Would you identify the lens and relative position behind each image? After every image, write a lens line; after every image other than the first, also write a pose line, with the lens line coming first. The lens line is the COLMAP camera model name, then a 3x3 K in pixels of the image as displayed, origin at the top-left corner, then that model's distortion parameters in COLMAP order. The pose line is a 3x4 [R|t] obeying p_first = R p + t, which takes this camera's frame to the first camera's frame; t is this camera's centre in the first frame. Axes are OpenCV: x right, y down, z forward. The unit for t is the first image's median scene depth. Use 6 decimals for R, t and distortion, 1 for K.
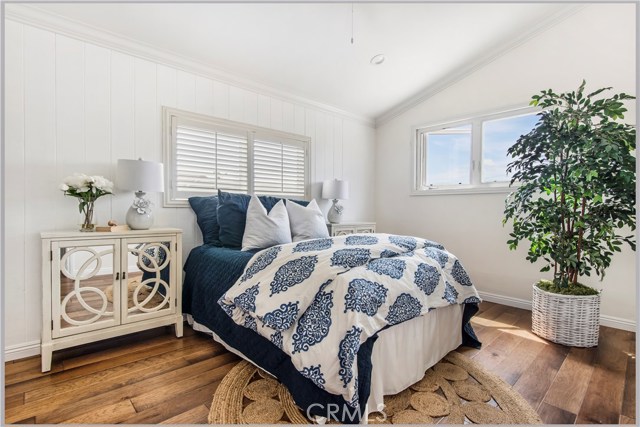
lens RADIAL K [[315.2, 0, 320.2], [0, 315.2, 211.8], [0, 0, 1]] dist [-0.004286, -0.000494]
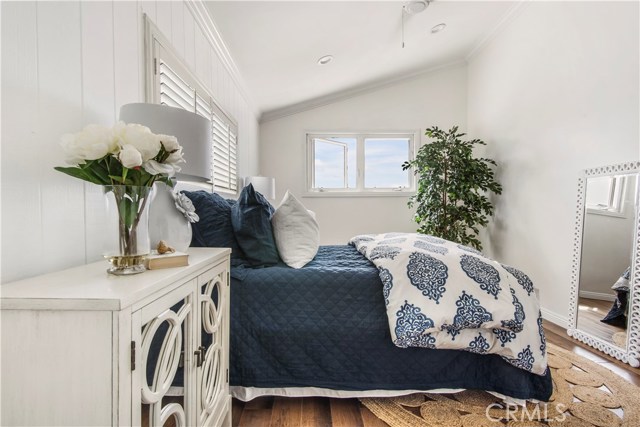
lens RADIAL K [[311.5, 0, 318.0], [0, 311.5, 219.5], [0, 0, 1]] dist [-0.004201, -0.000732]
pose [[0.661267, -0.031769, 0.749478, -0.576107], [0.013445, 0.999444, 0.030502, -0.007887], [-0.750030, -0.010093, 0.661327, 0.358177]]
